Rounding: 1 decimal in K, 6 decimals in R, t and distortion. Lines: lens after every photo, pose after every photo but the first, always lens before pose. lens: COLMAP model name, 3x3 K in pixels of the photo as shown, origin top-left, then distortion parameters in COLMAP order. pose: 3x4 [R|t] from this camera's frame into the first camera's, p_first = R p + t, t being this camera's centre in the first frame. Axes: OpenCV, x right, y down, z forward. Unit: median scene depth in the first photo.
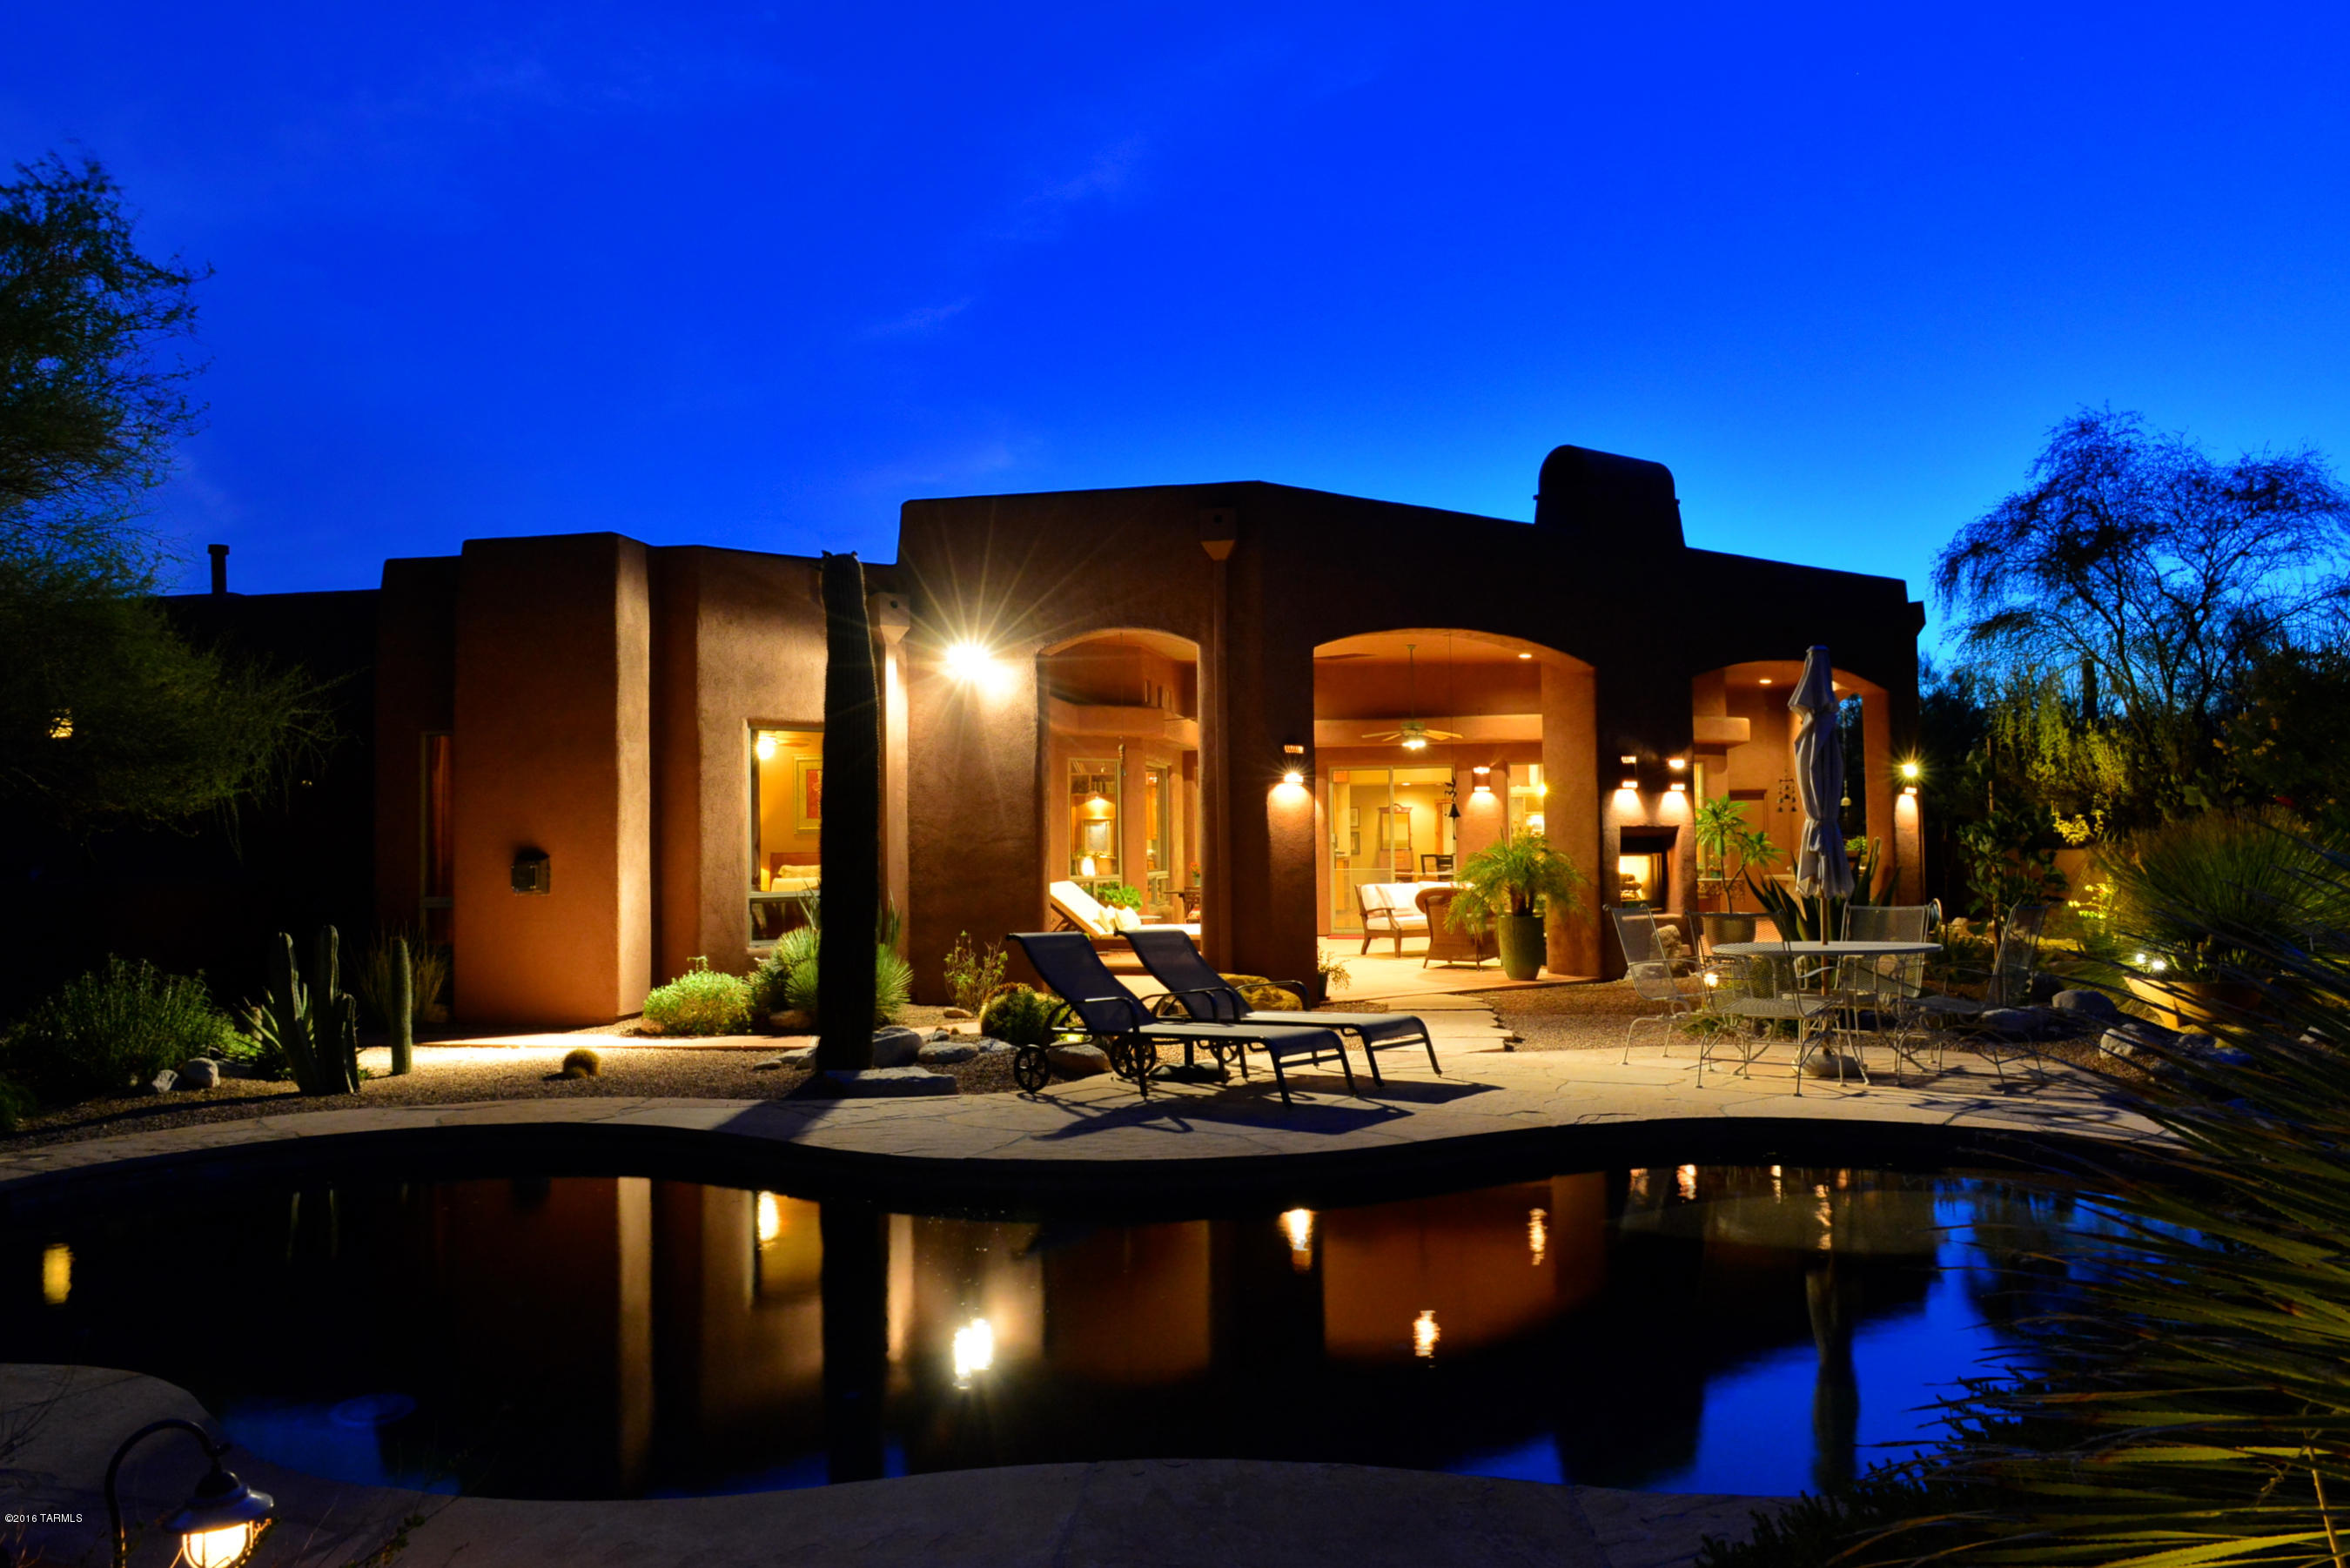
lens RADIAL K [[1638.1, 0, 1167.9], [0, 1638.1, 788.4], [0, 0, 1]] dist [0.002717, 0.000441]
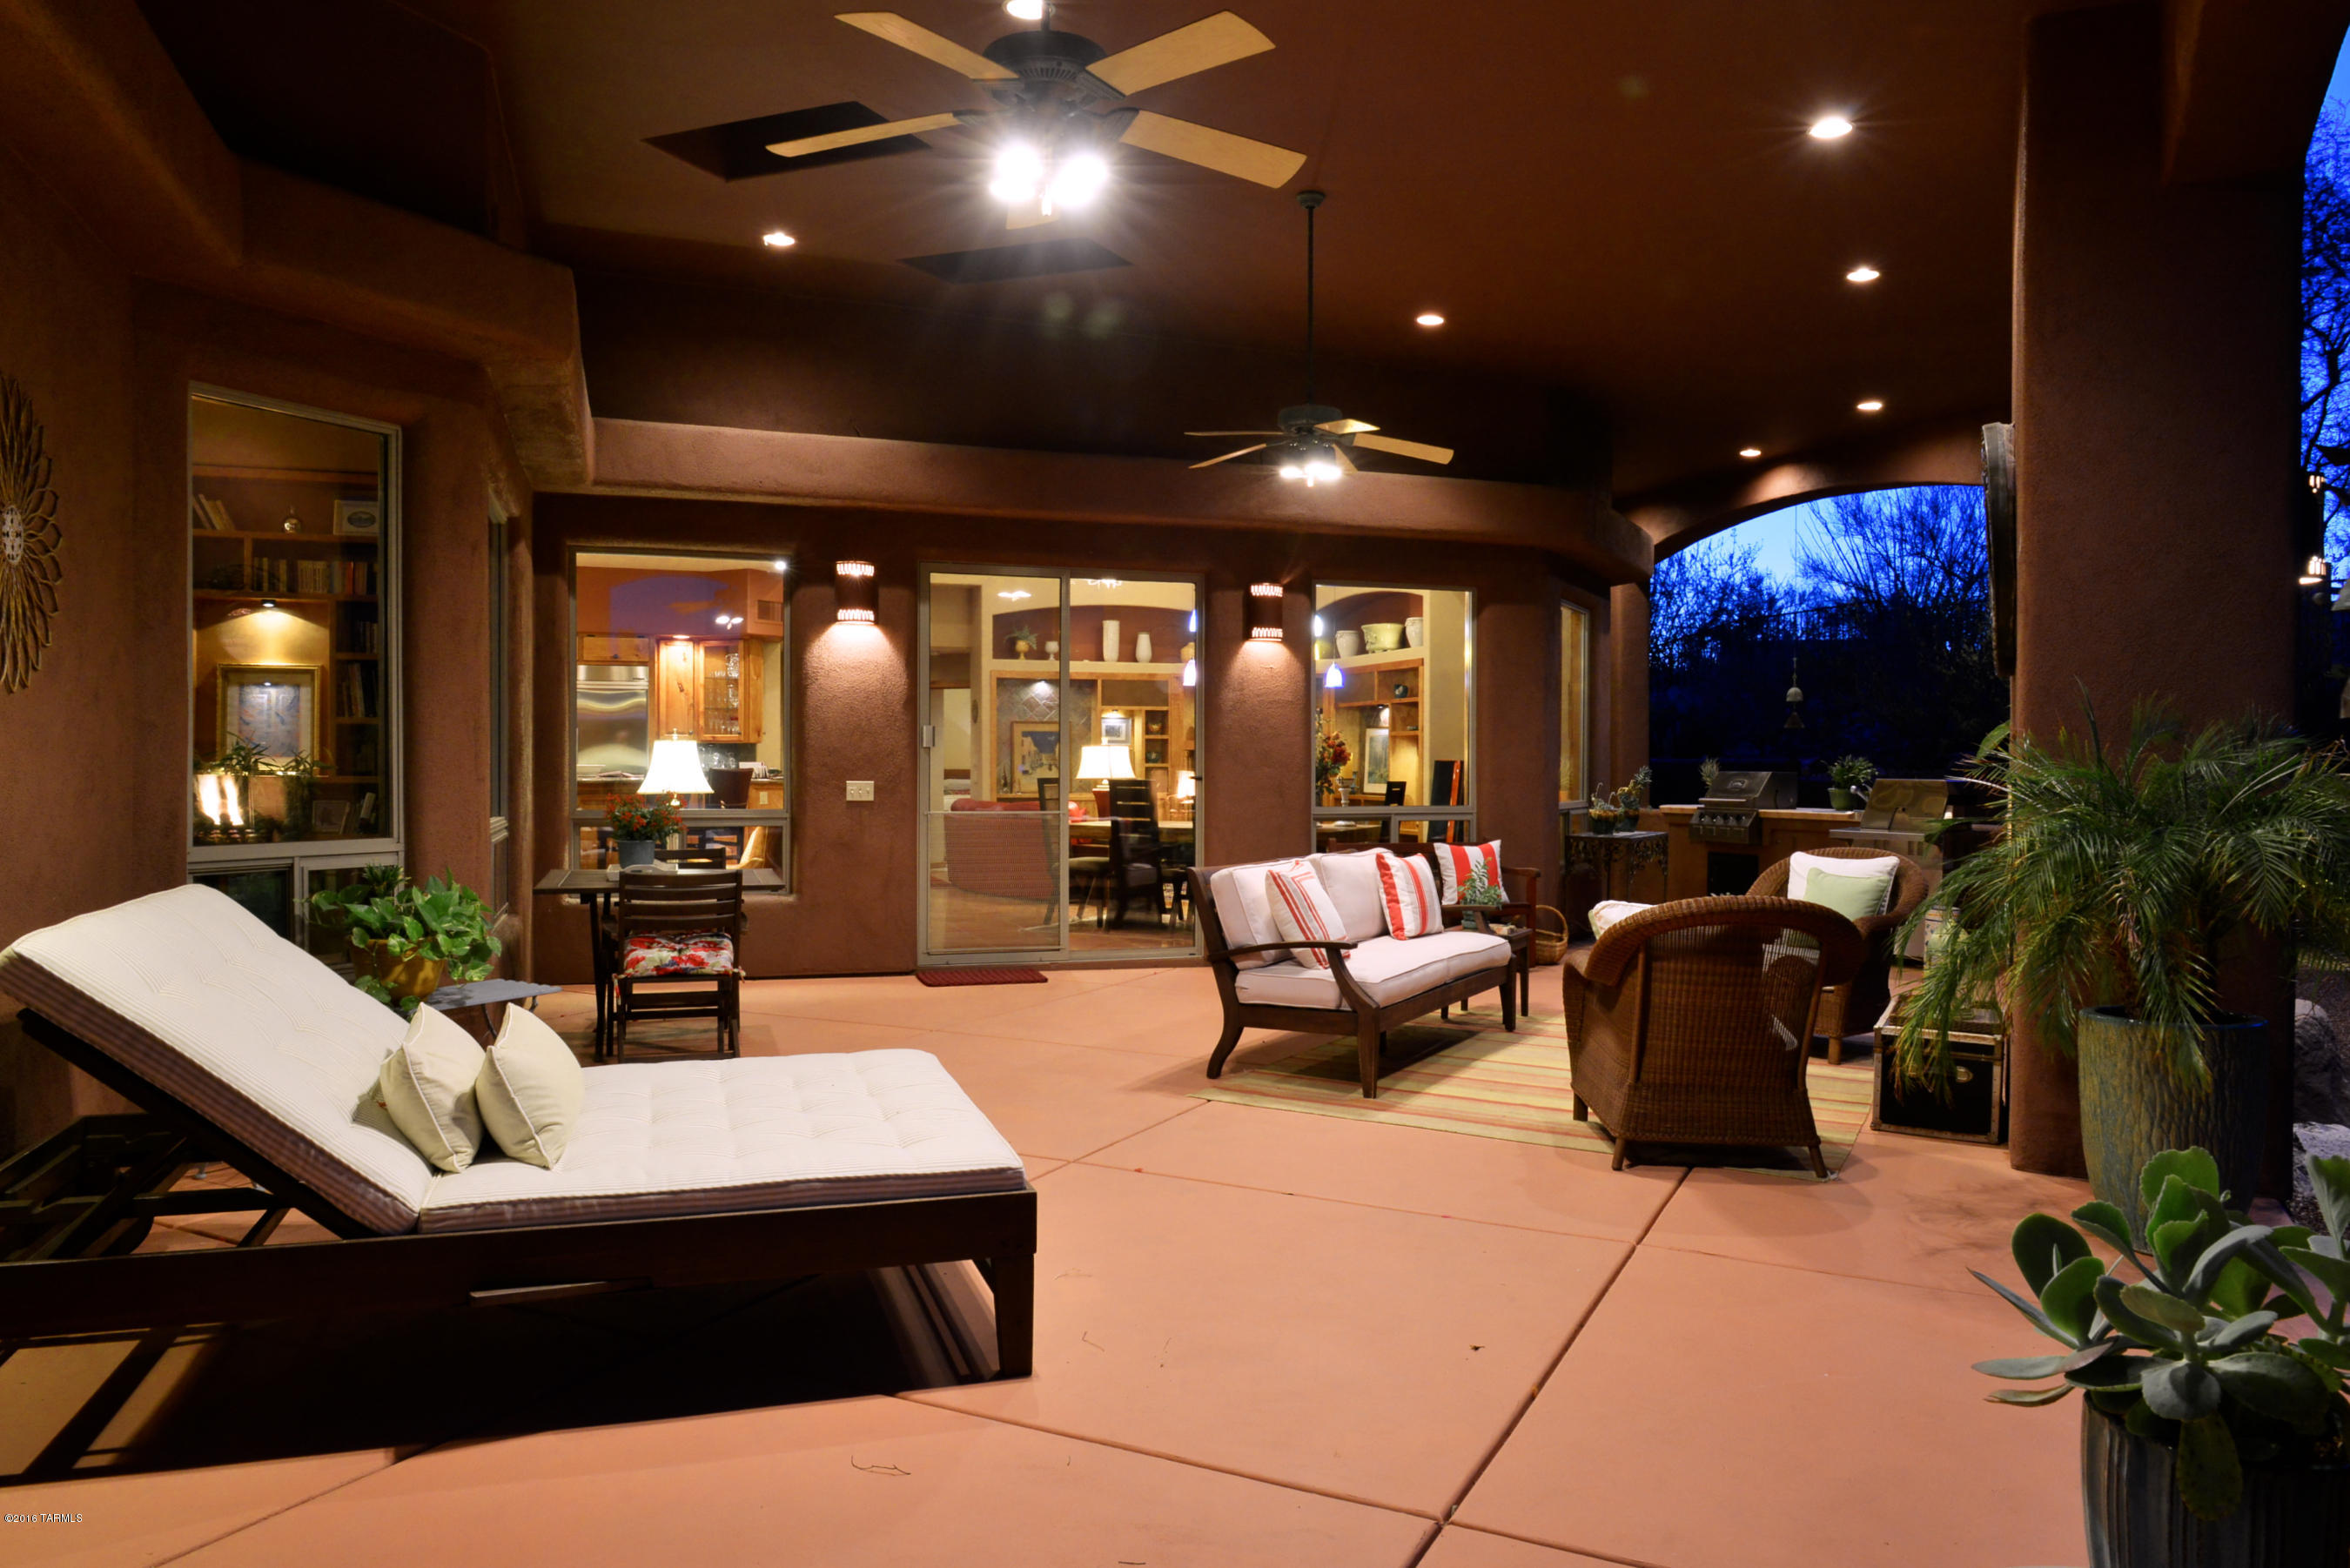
lens RADIAL K [[1610.4, 0, 1175.1], [0, 1610.4, 777.2], [0, 0, 1]] dist [-0.003801, -0.002677]
pose [[0.873495, 0.011922, 0.486688, -0.048119], [-0.031487, 0.998990, 0.032040, 0.029802], [-0.485814, -0.043311, 0.872988, 0.716120]]
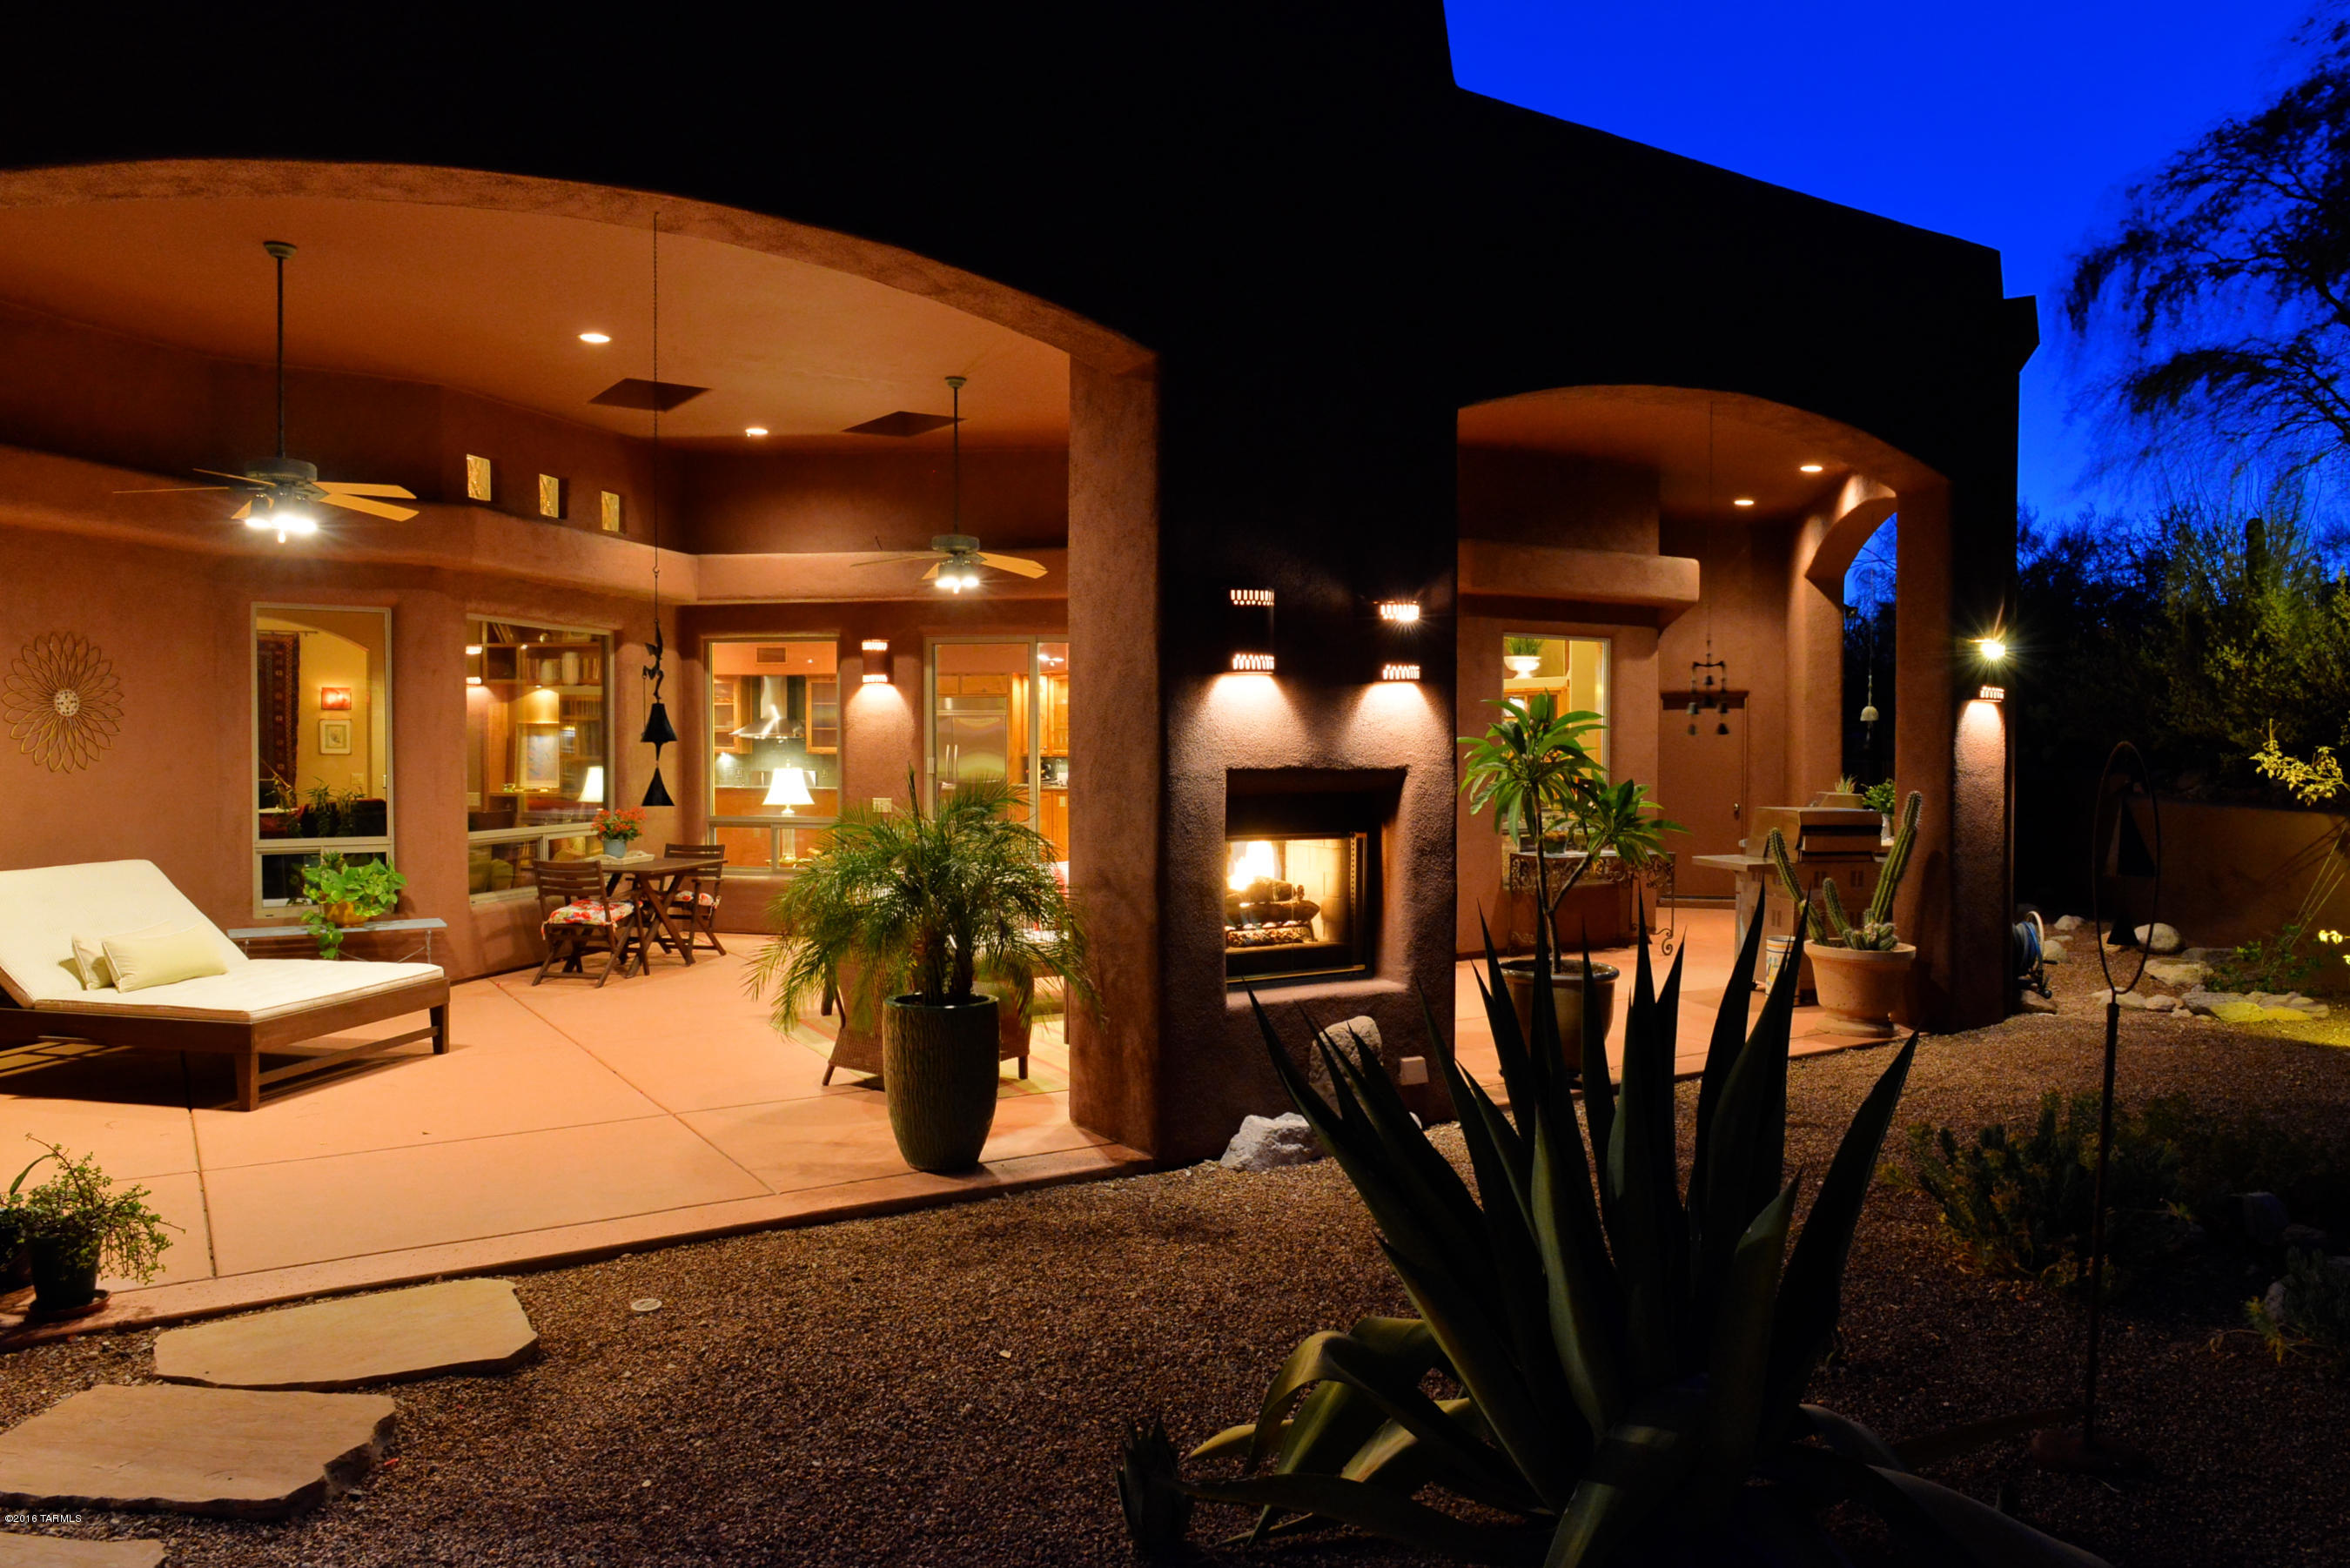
lens RADIAL K [[1610.4, 0, 1175.1], [0, 1610.4, 777.2], [0, 0, 1]] dist [-0.003801, -0.002677]
pose [[0.998847, 0.016853, -0.044951, 0.242410], [-0.014387, 0.998403, 0.054627, 0.003761], [0.045800, -0.053917, 0.997495, 0.532194]]
